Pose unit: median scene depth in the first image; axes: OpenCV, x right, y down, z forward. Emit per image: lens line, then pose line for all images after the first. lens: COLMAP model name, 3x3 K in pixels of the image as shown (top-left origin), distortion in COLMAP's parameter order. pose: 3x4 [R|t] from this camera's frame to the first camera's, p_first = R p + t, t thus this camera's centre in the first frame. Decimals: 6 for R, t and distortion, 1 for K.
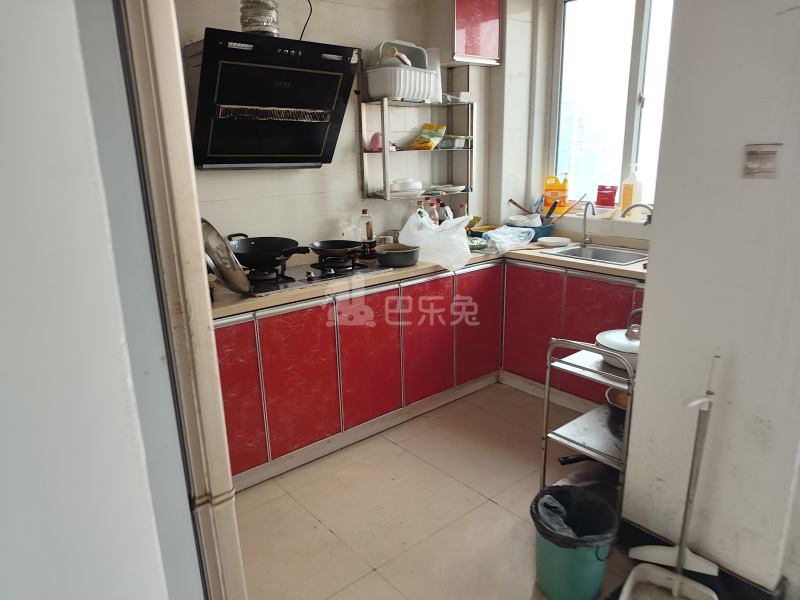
lens RADIAL K [[534.2, 0, 384.9], [0, 534.2, 302.6], [0, 0, 1]] dist [0.038299, -0.046228]
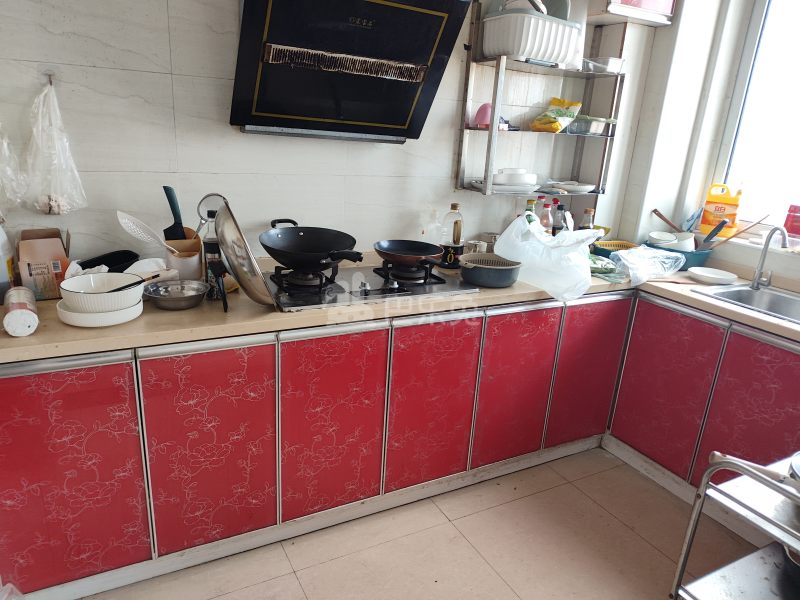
lens RADIAL K [[534.2, 0, 384.9], [0, 534.2, 302.6], [0, 0, 1]] dist [0.038299, -0.046228]
pose [[0.975664, 0.142227, -0.166889, 0.012087], [-0.135605, 0.989476, 0.050483, -0.059025], [0.172313, -0.026623, 0.984682, 0.224132]]
